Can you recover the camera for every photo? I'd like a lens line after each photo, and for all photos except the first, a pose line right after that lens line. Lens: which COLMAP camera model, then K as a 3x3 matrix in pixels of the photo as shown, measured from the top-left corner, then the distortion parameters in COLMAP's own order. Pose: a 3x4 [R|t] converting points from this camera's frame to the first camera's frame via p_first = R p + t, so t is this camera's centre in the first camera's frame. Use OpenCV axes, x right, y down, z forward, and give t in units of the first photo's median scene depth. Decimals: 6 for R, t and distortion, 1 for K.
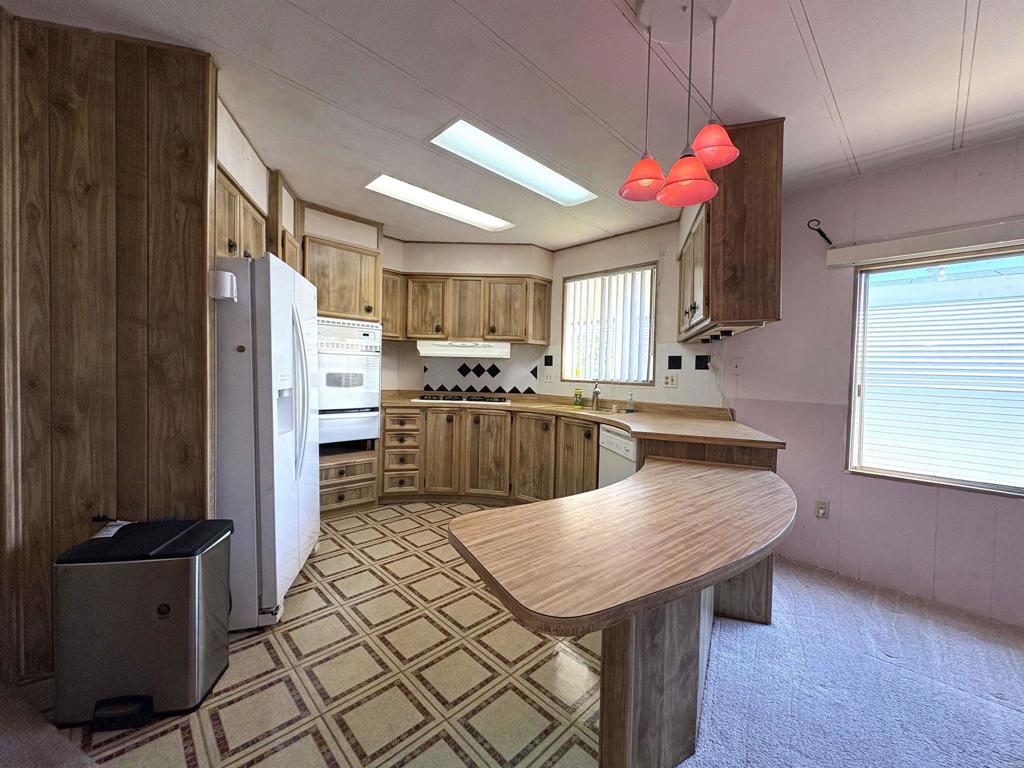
lens RADIAL K [[407.6, 0, 512.0], [0, 407.6, 384.0], [0, 0, 1]] dist [0.000487, 0.000049]
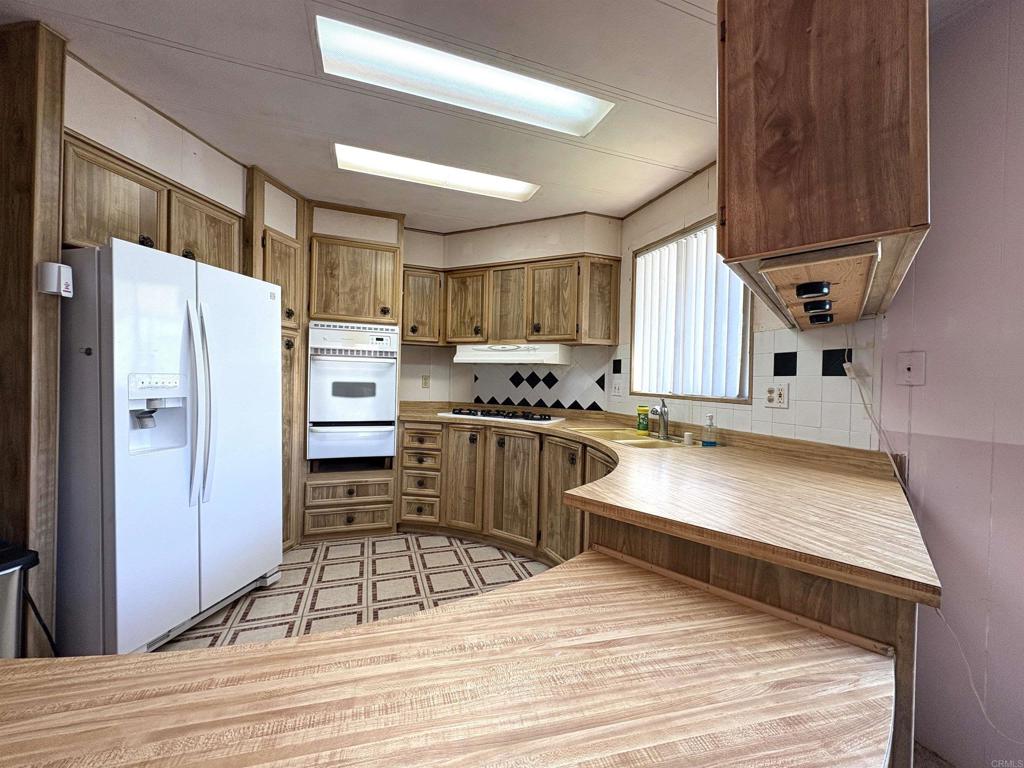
lens RADIAL K [[407.6, 0, 512.0], [0, 407.6, 384.0], [0, 0, 1]] dist [0.000487, 0.000049]
pose [[0.910187, 0.002961, -0.414188, 0.257866], [-0.015060, 0.999550, -0.025949, -0.003850], [0.413925, 0.029856, 0.909821, 0.288841]]
